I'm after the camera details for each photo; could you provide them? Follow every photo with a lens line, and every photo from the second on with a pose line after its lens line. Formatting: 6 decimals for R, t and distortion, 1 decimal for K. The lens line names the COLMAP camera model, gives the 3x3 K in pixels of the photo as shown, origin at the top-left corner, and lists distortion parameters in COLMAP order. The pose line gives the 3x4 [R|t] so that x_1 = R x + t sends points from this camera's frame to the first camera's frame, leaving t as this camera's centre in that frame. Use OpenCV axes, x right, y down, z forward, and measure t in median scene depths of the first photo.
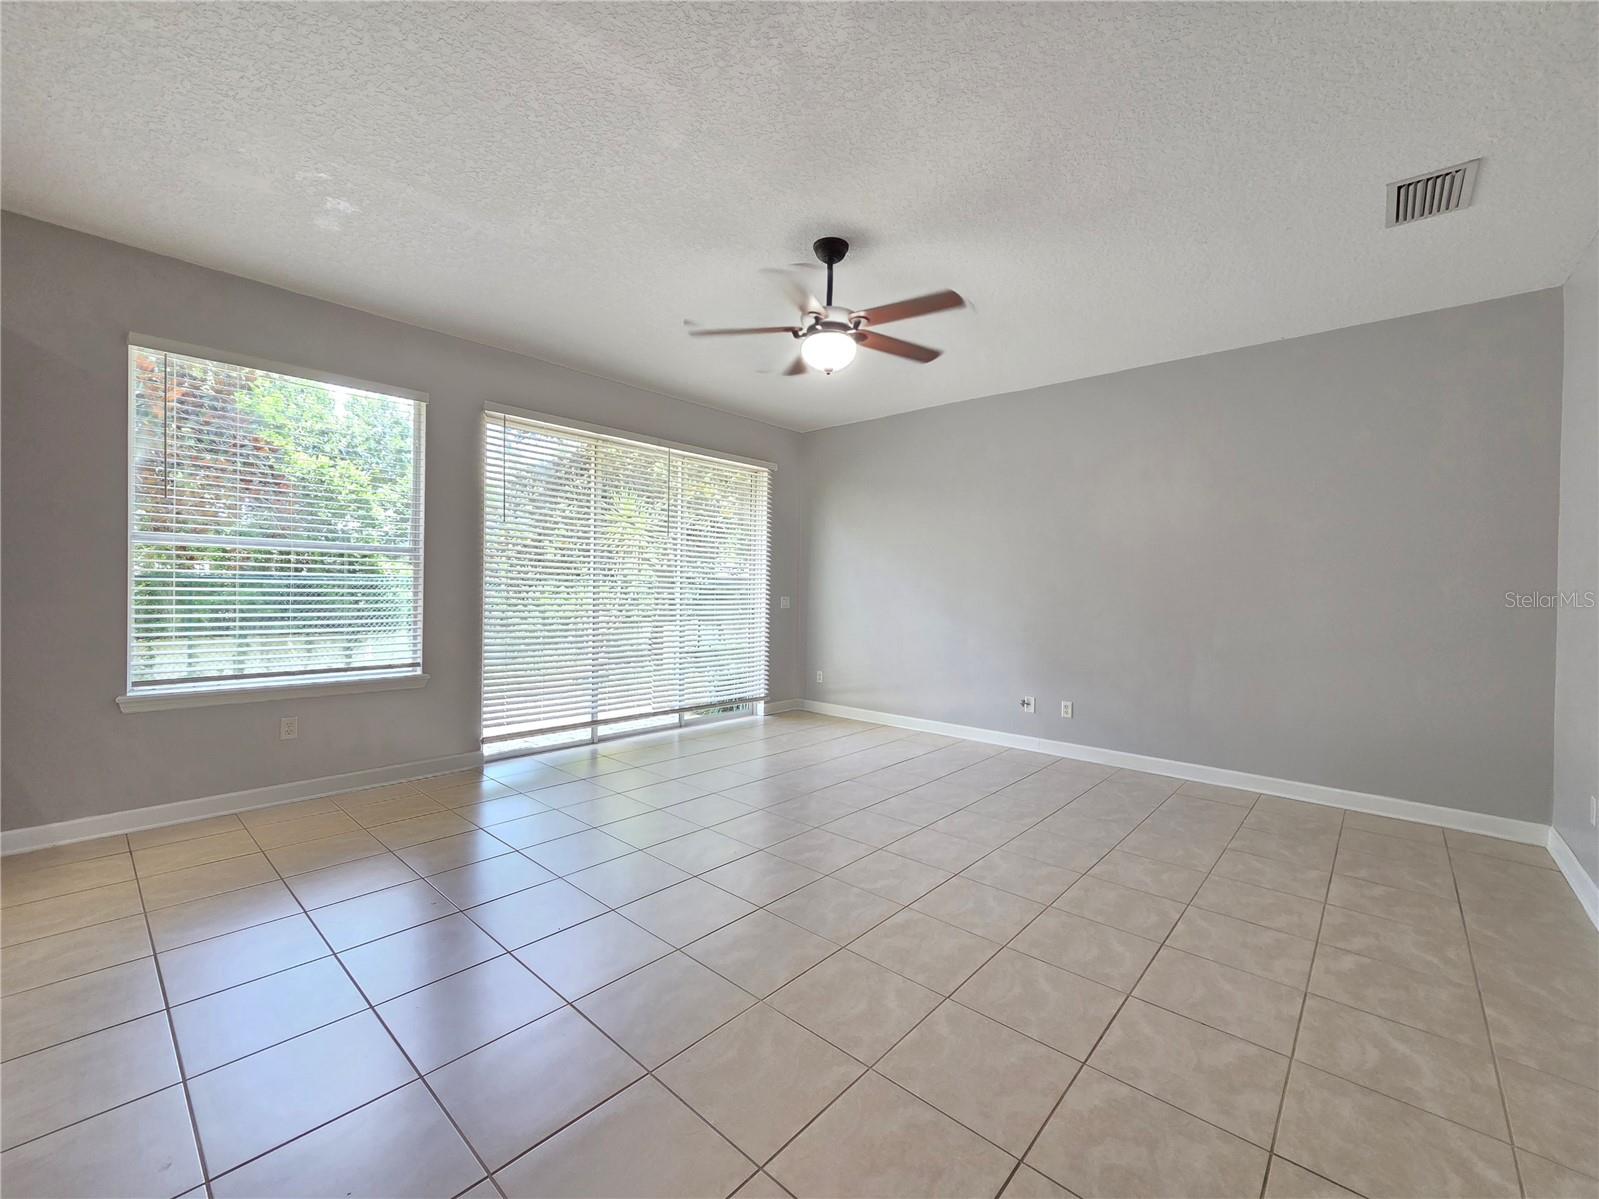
lens RADIAL K [[674.1, 0, 799.5], [0, 674.1, 599.5], [0, 0, 1]] dist [-0.002539, -0.000025]
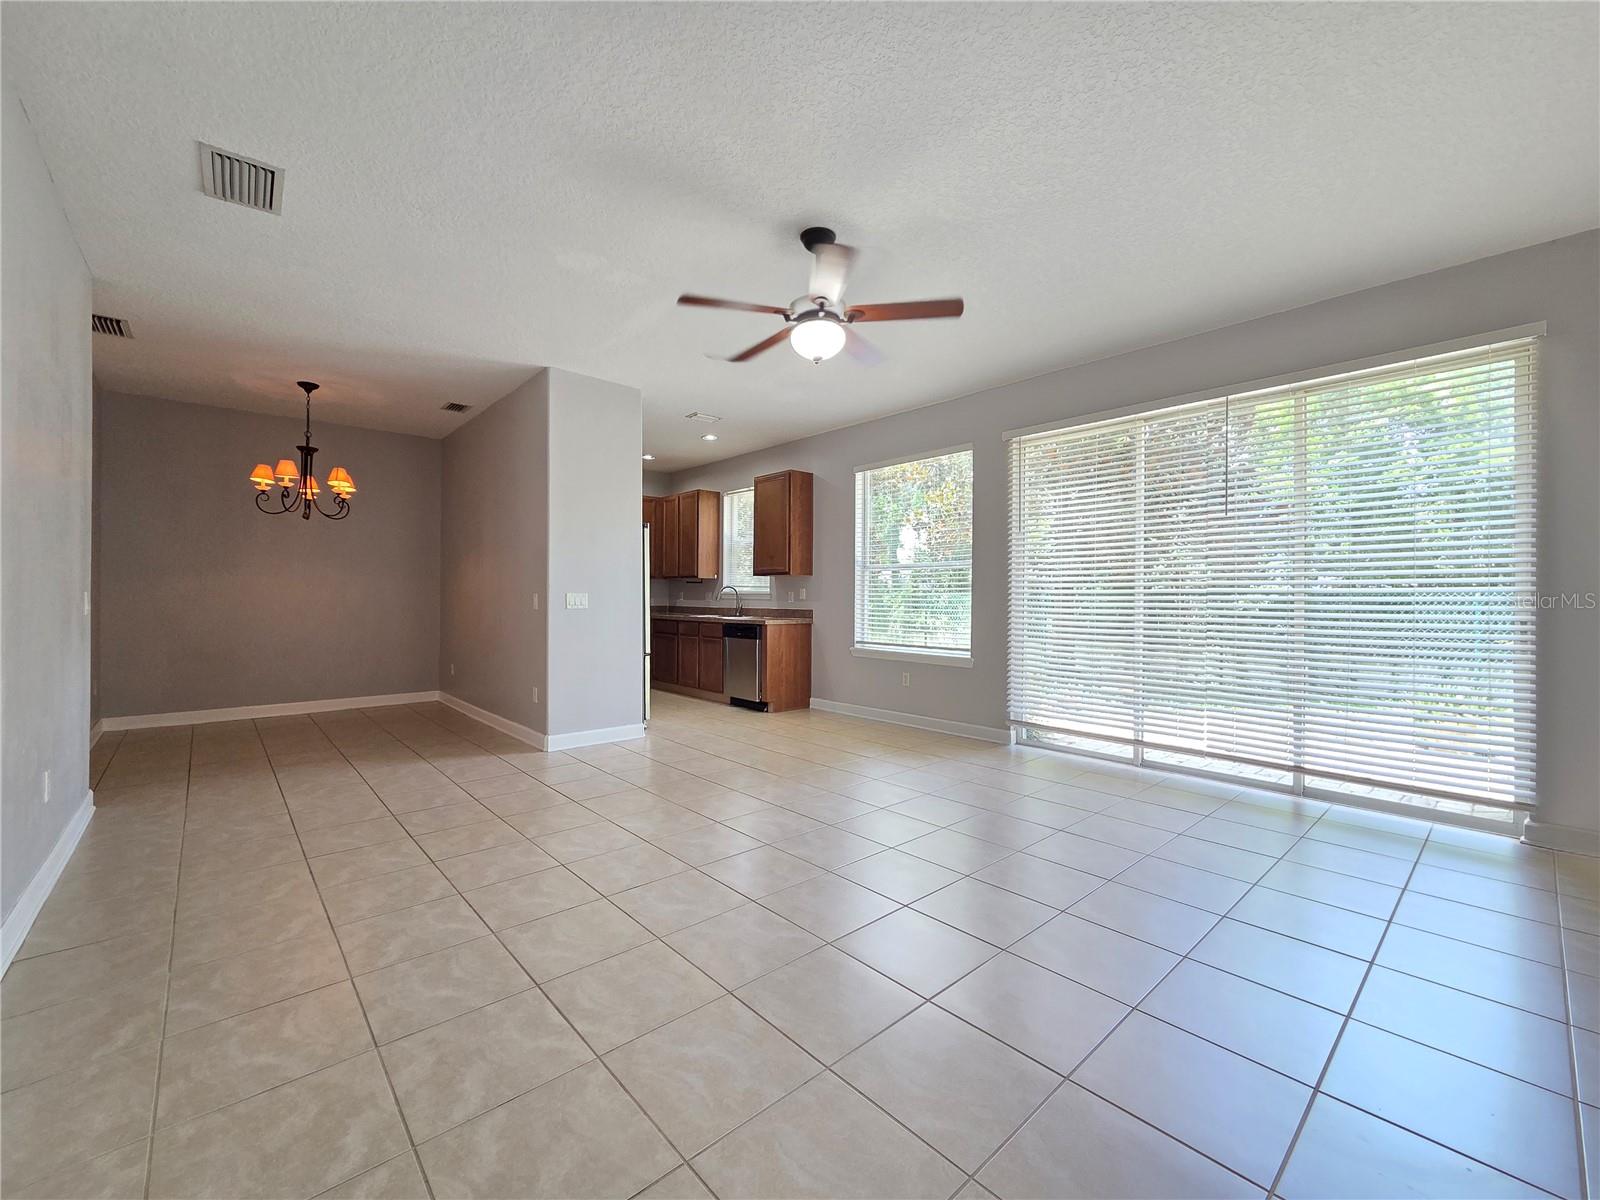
lens RADIAL K [[650.3, 0, 792.7], [0, 650.3, 633.9], [0, 0, 1]] dist [0.013129, -0.000110]
pose [[-0.120926, 0.040025, -0.991854, 1.119864], [-0.014417, 0.999011, 0.042071, 0.024447], [0.992557, 0.019387, -0.120229, 1.212286]]
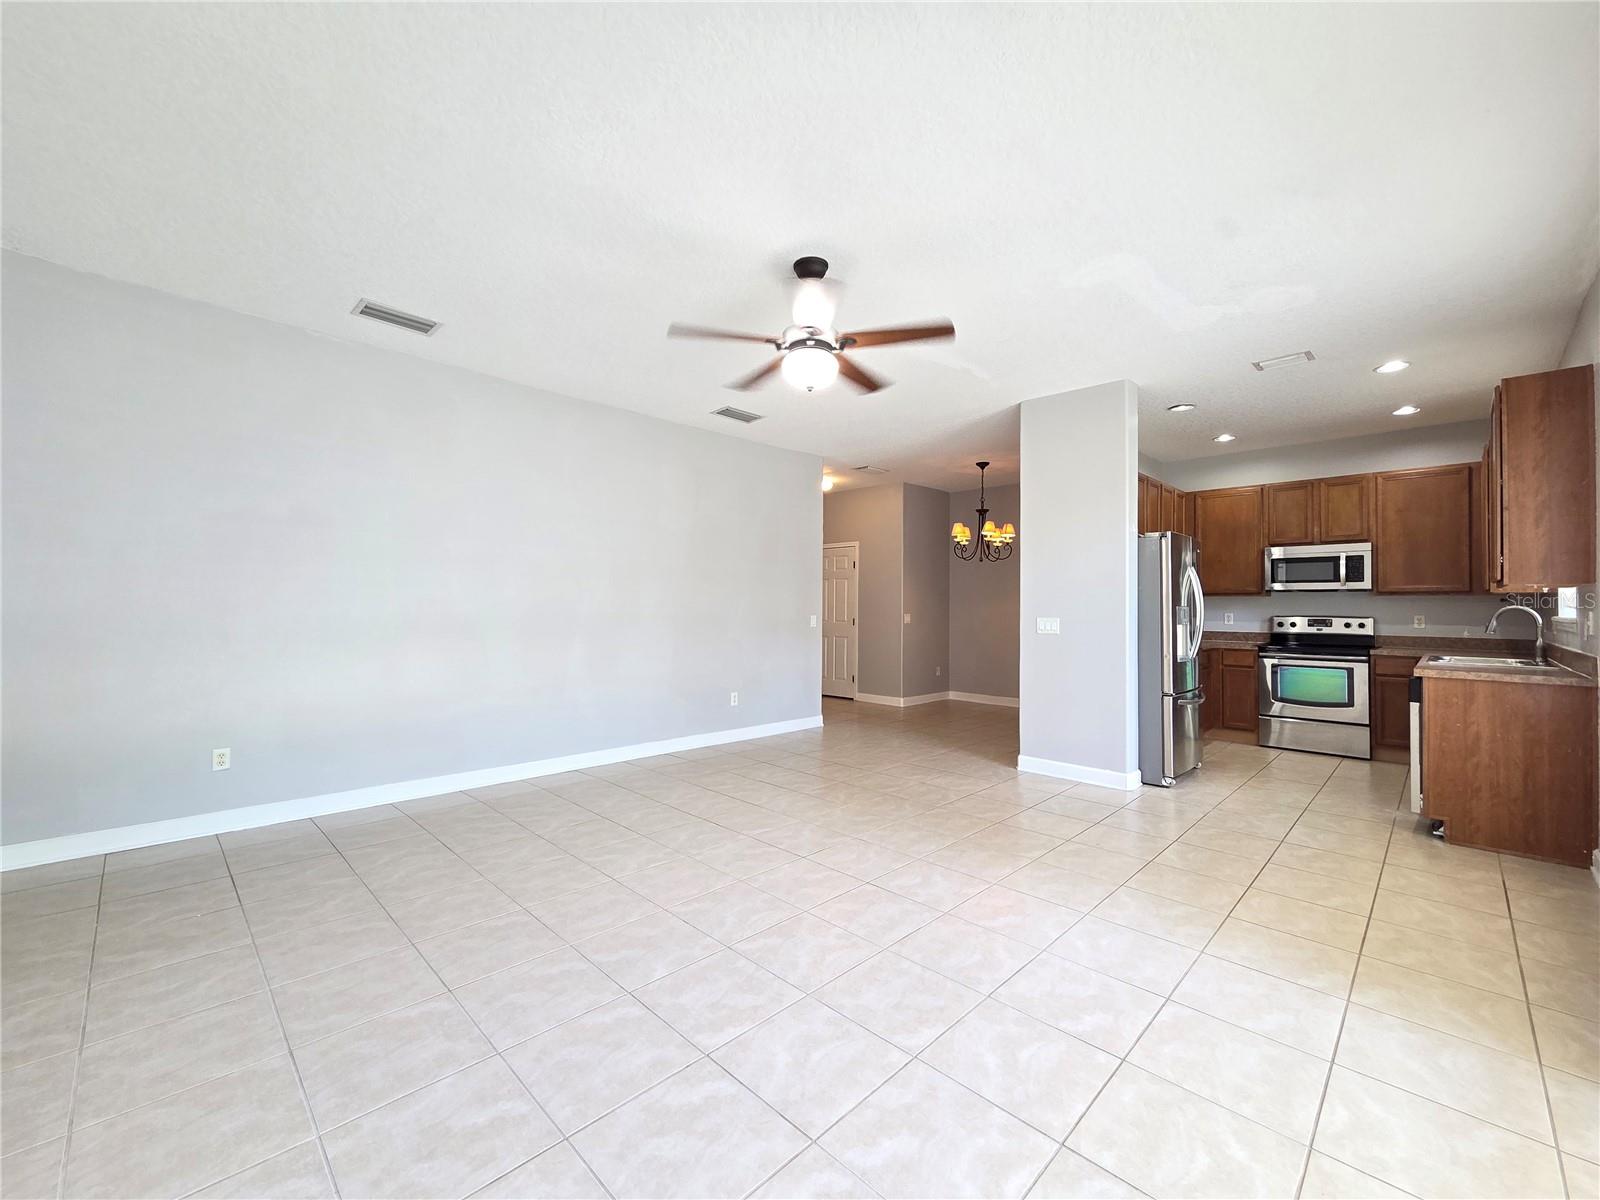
lens RADIAL K [[650.3, 0, 792.7], [0, 650.3, 633.9], [0, 0, 1]] dist [0.013129, -0.000110]
pose [[-0.998078, -0.027547, 0.055507, -0.002258], [-0.024896, 0.998542, 0.047900, -0.025958], [-0.056745, 0.046426, -0.997309, 2.199903]]
